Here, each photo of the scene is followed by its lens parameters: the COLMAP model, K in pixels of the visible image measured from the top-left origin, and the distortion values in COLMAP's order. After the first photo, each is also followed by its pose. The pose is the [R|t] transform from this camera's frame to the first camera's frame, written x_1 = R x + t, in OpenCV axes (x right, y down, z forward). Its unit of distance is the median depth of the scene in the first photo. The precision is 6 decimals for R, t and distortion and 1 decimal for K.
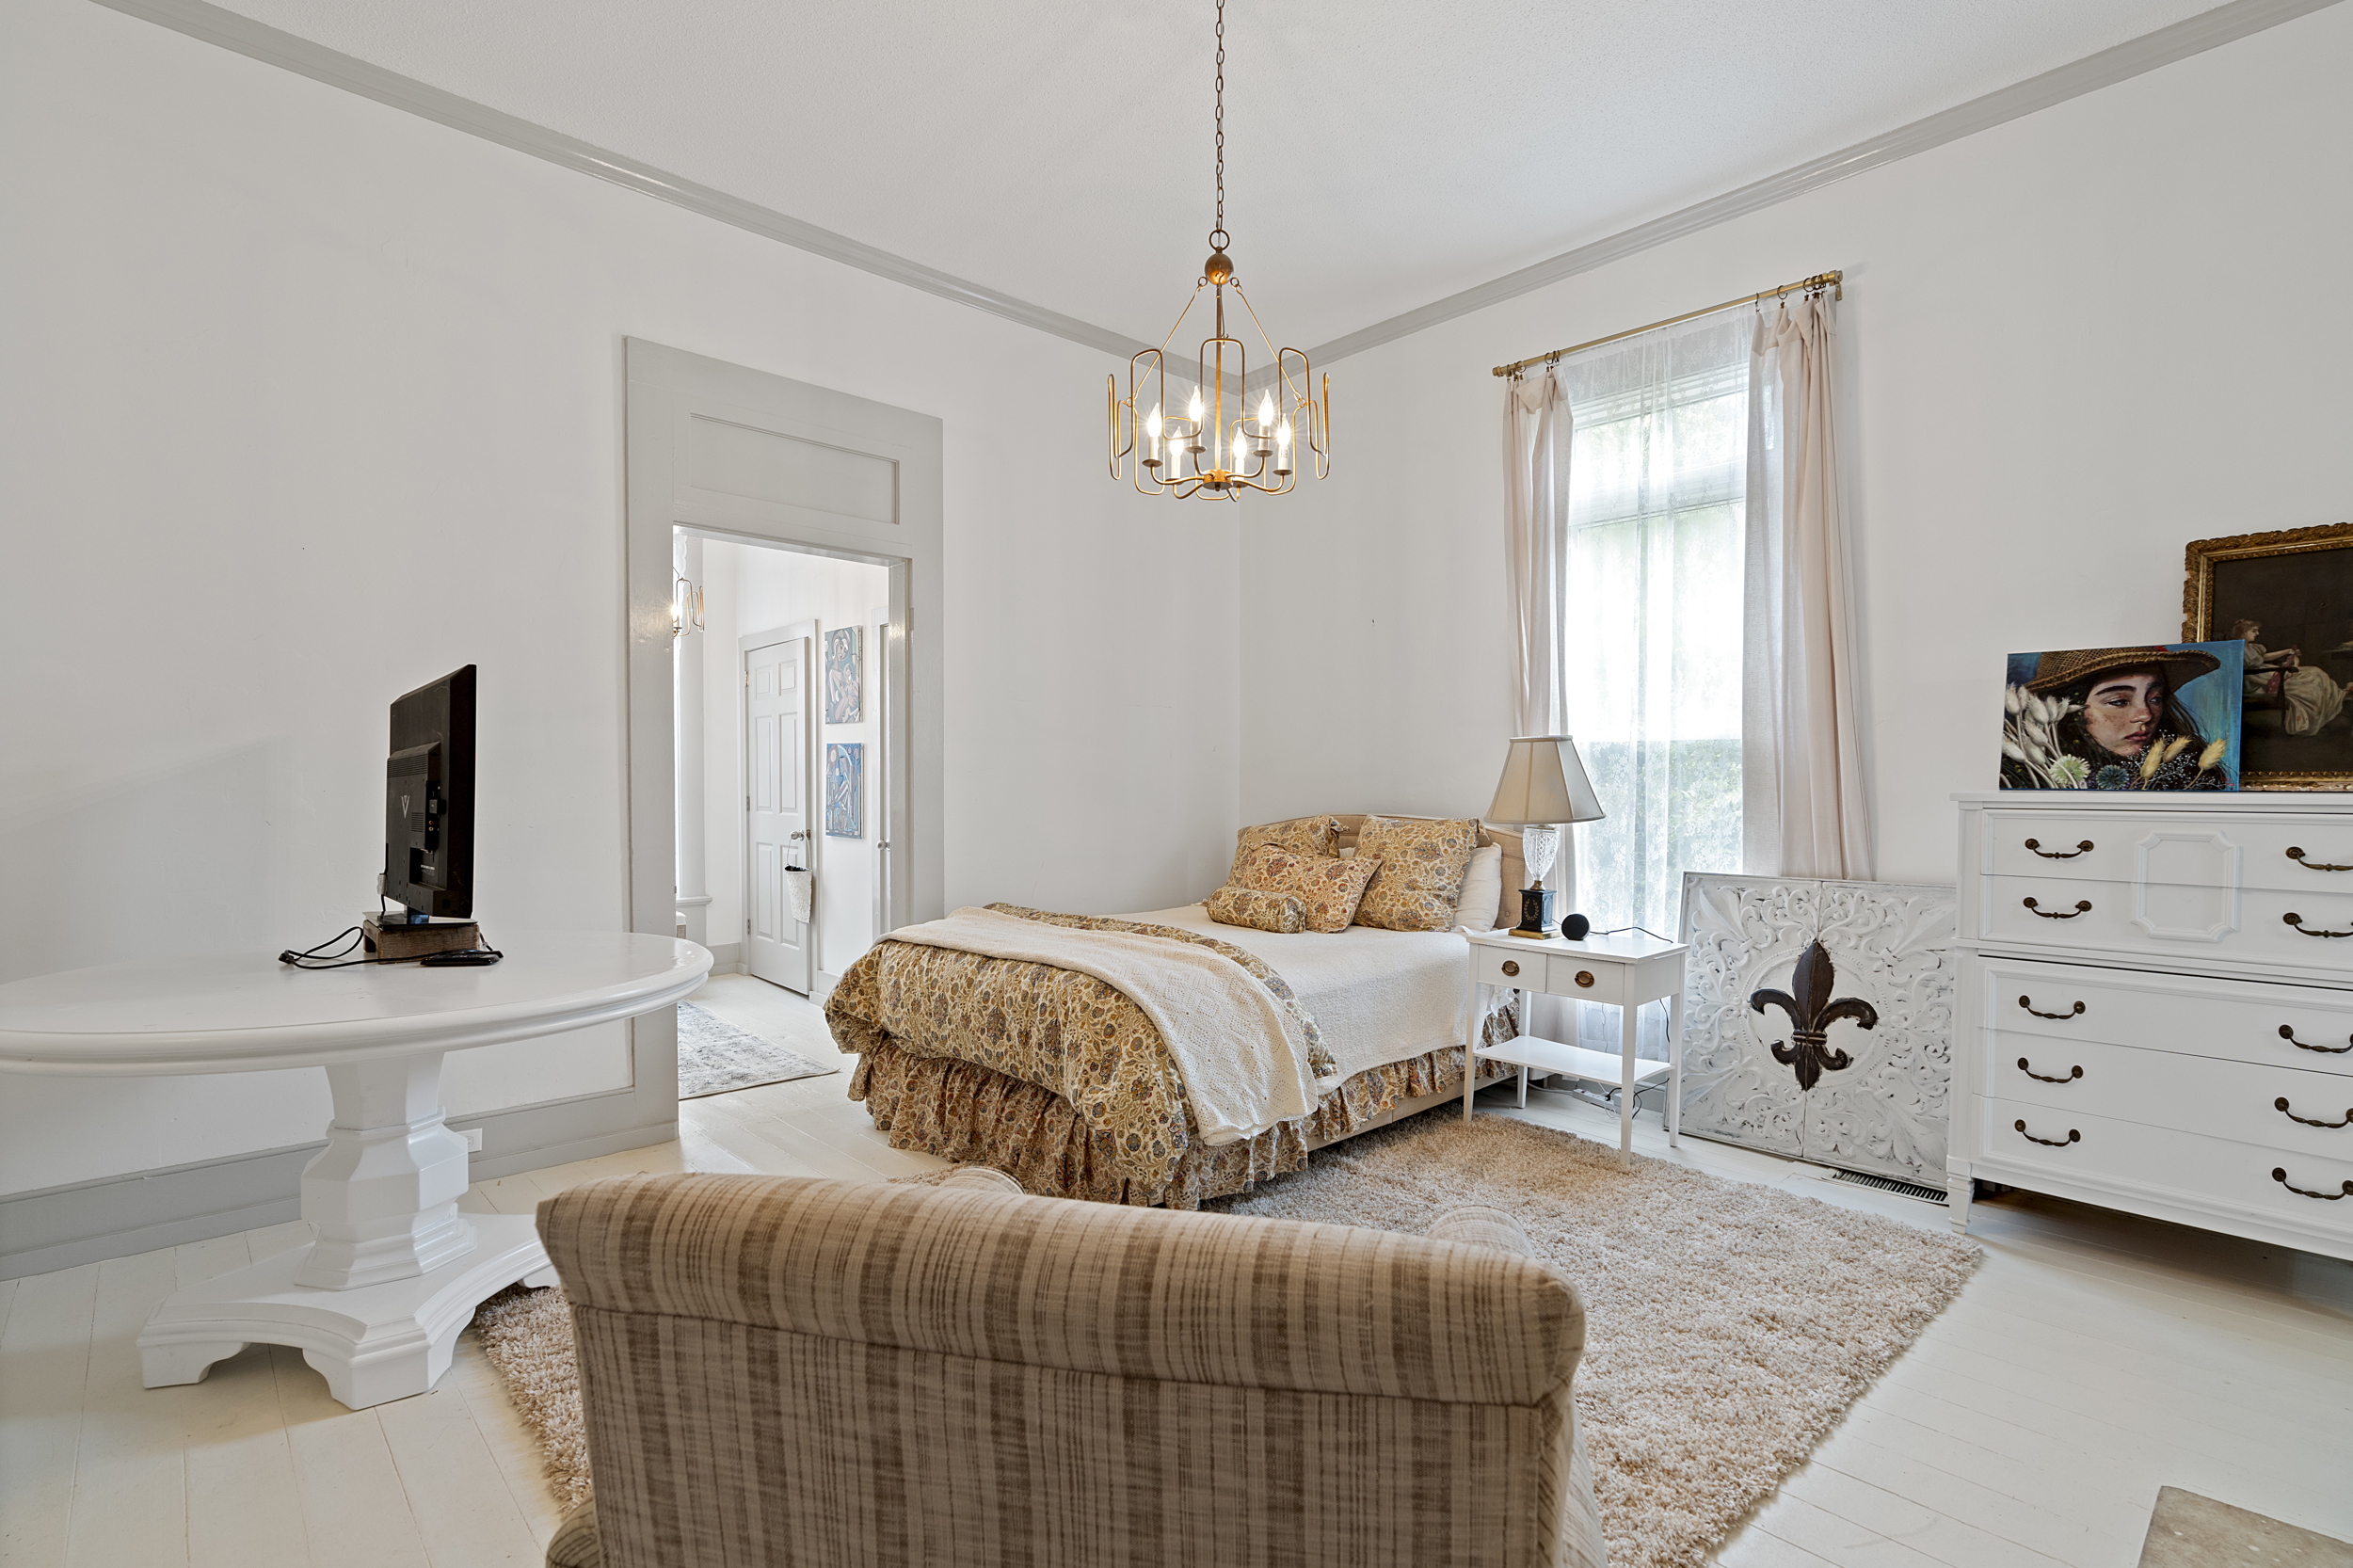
lens RADIAL K [[1089.8, 0, 1176.5], [0, 1089.8, 784.0], [0, 0, 1]] dist [-0.007419, 0.000825]
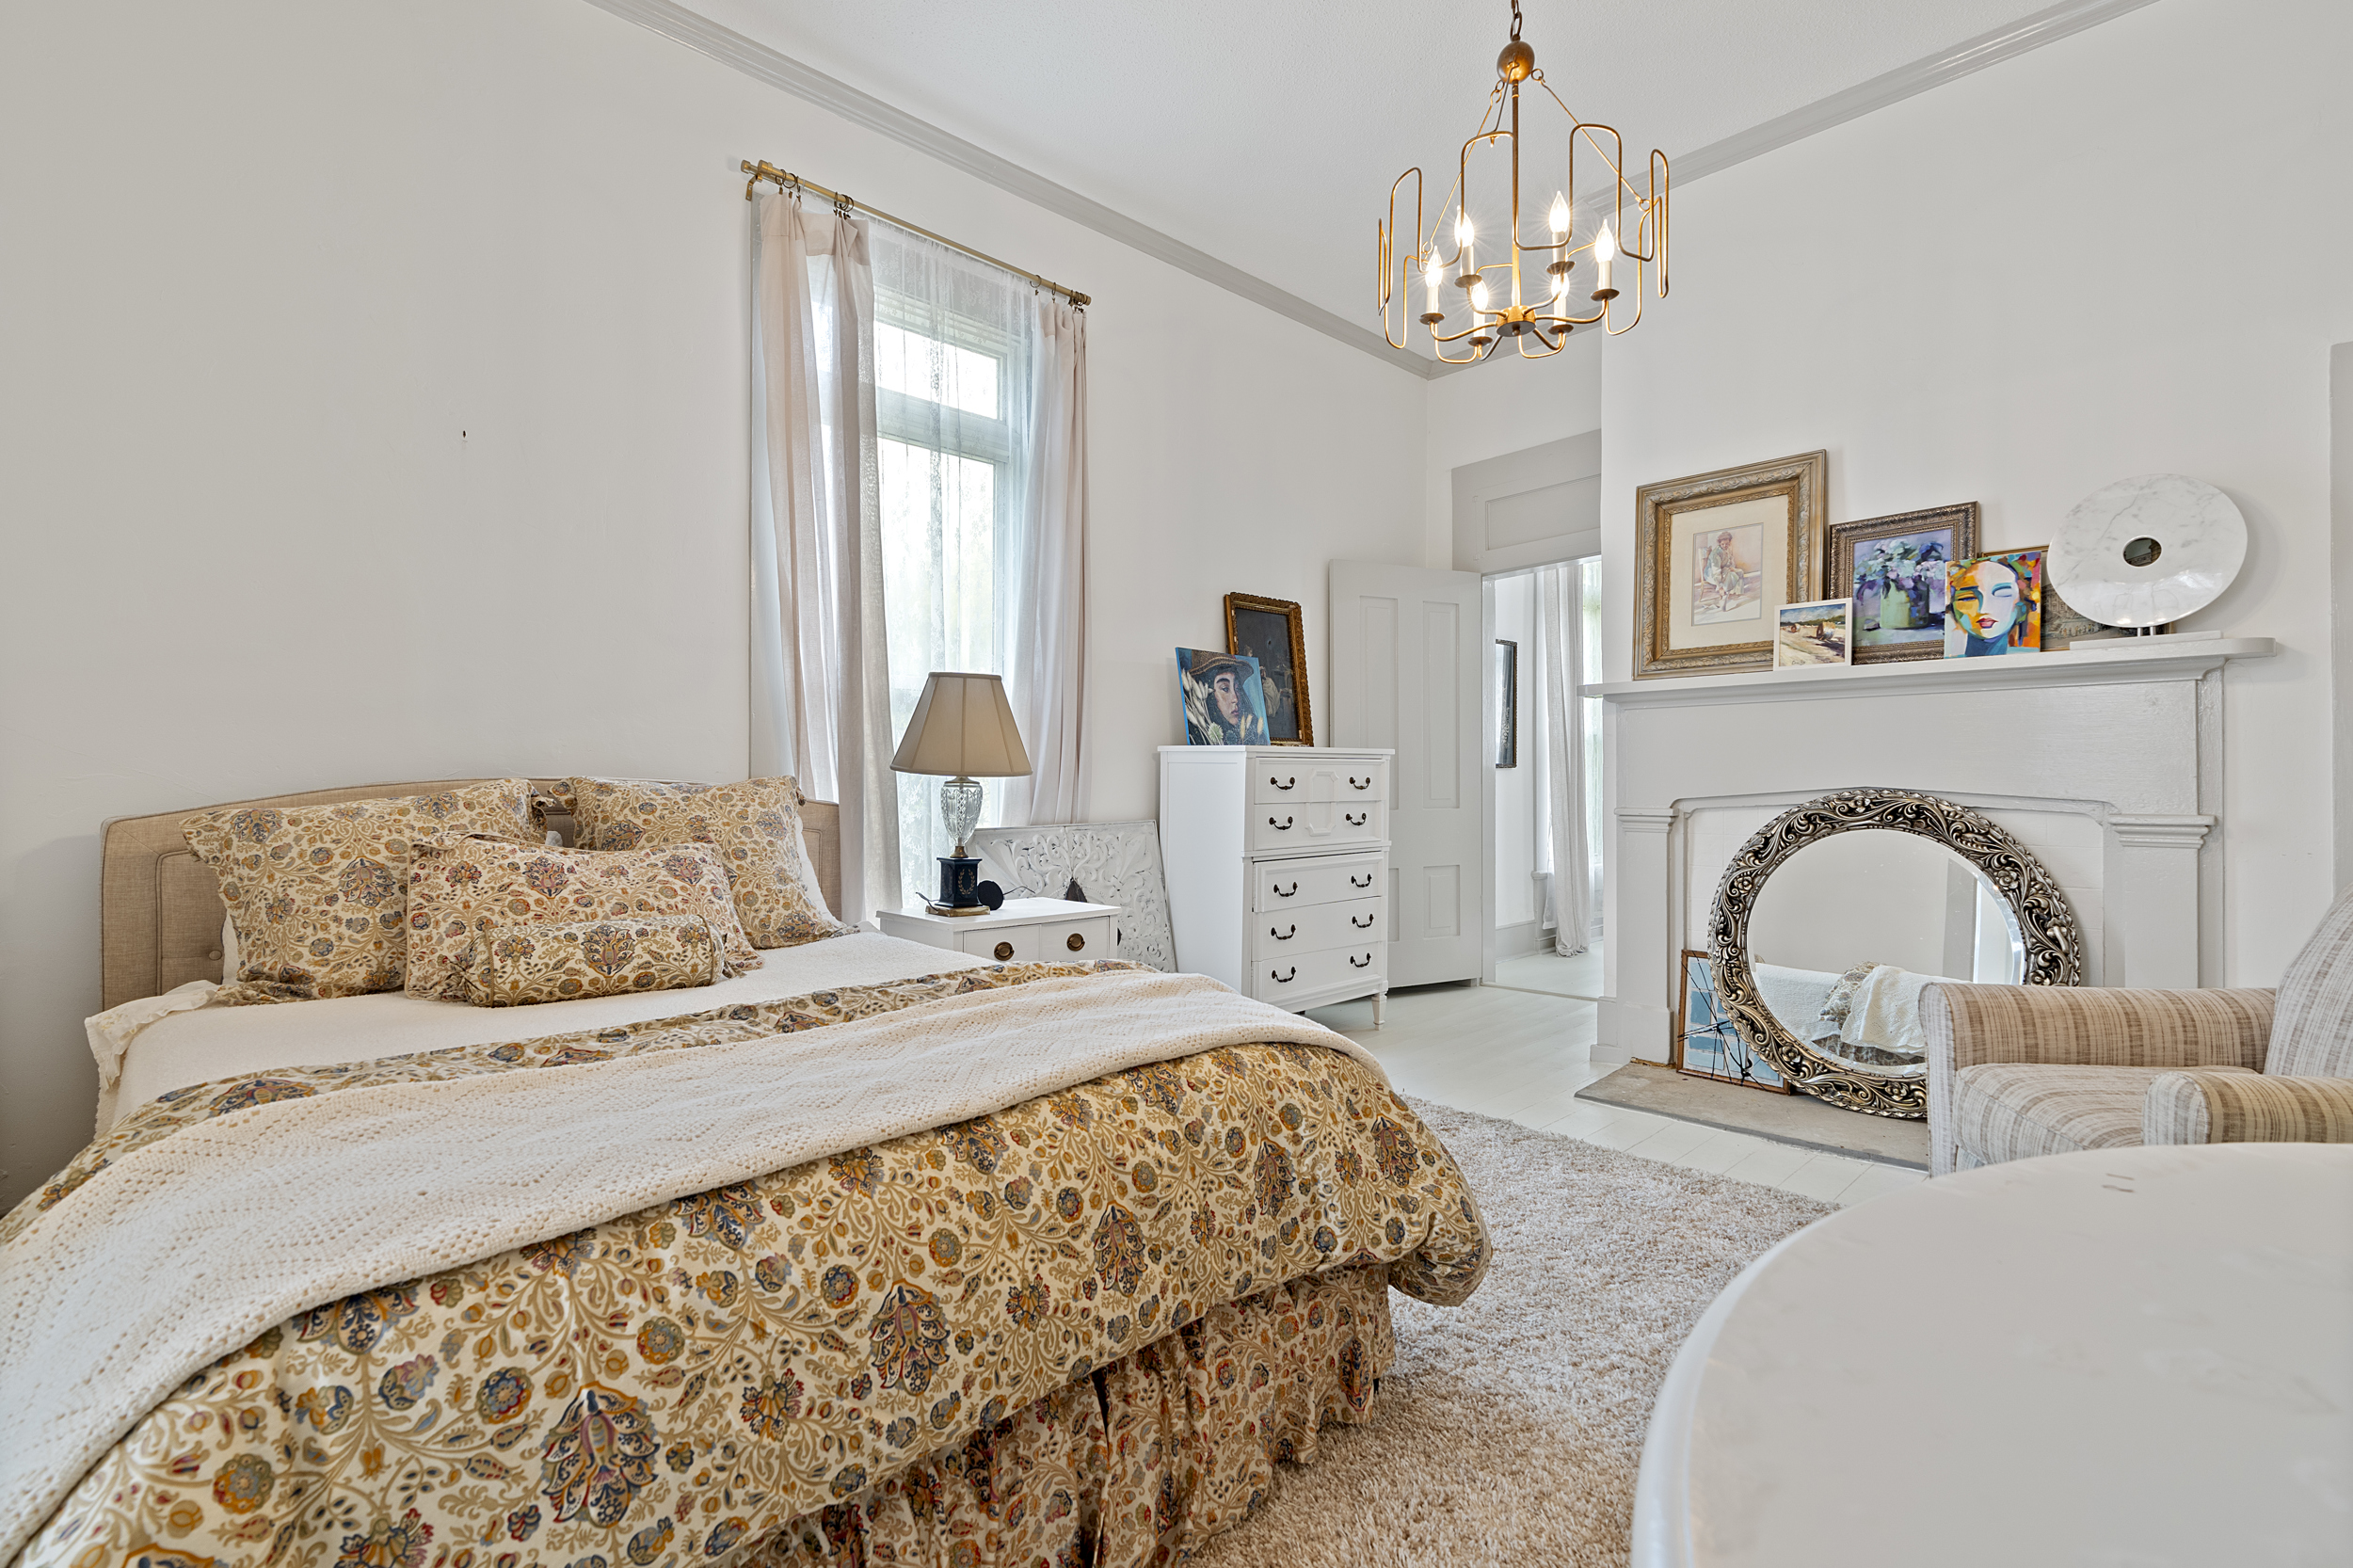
lens RADIAL K [[1089.8, 0, 1176.5], [0, 1089.8, 784.0], [0, 0, 1]] dist [-0.007419, 0.000825]
pose [[-0.025664, -0.005639, 0.999655, -0.558236], [0.003239, 0.999978, 0.005724, 0.041456], [-0.999665, 0.003384, -0.025645, 0.957885]]
